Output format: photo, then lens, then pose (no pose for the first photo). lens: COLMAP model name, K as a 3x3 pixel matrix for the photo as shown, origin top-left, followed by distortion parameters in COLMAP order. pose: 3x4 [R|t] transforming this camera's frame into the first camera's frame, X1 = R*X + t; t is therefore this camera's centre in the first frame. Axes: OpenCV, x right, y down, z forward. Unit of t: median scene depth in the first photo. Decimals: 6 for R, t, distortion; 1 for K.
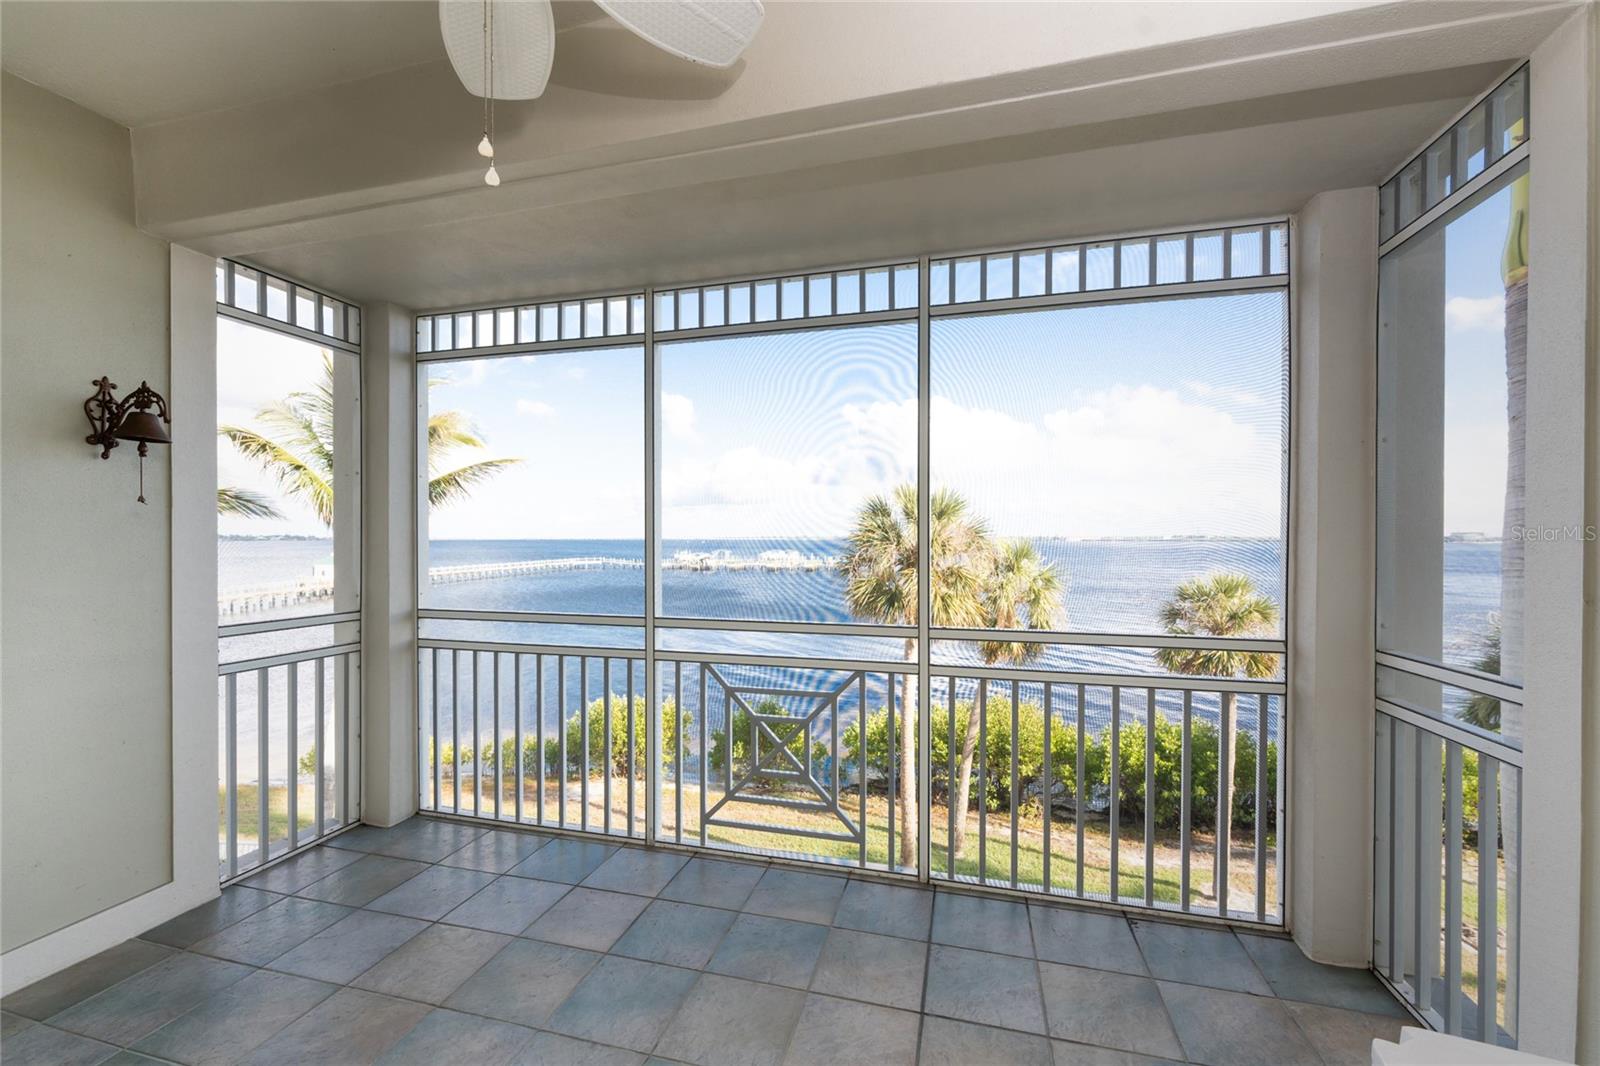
lens RADIAL K [[650.4, 0, 783.9], [0, 650.4, 541.8], [0, 0, 1]] dist [0.000980, -0.001691]
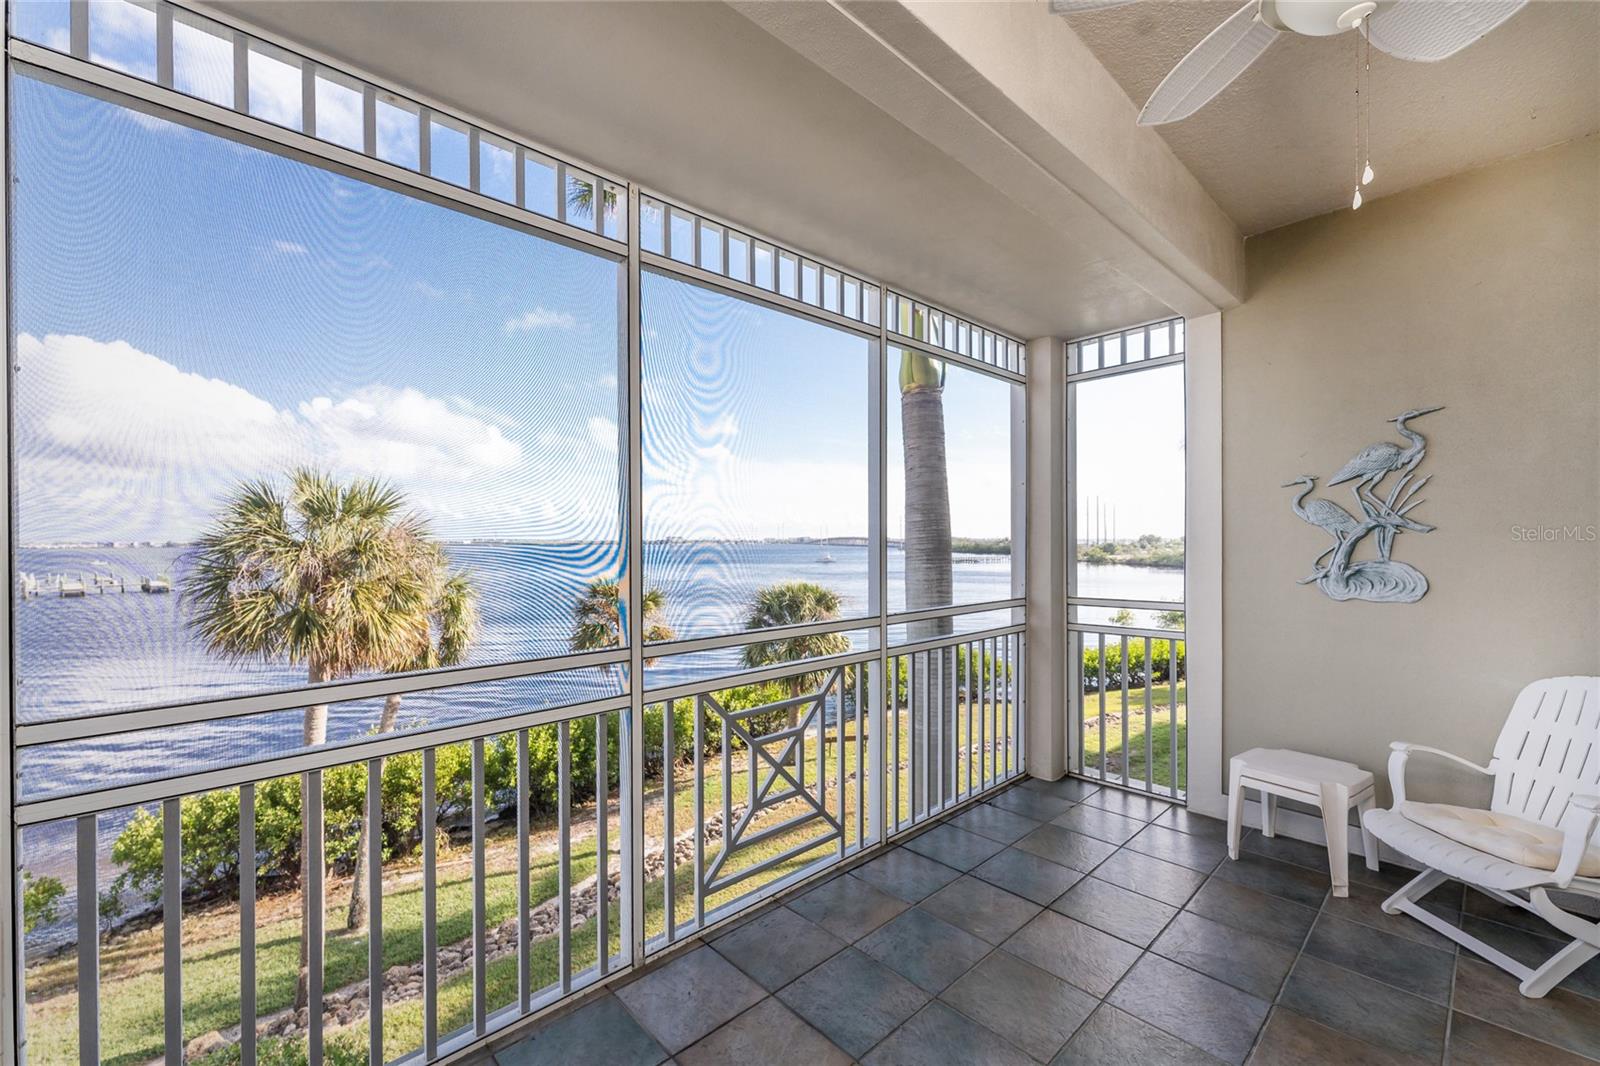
lens RADIAL K [[650.4, 0, 810.8], [0, 650.4, 538.7], [0, 0, 1]] dist [0.000980, -0.001691]
pose [[0.520675, -0.003102, 0.853749, -0.634858], [0.012732, 0.999910, -0.004131, 0.002099], [-0.853660, 0.013021, 0.520668, 0.418312]]
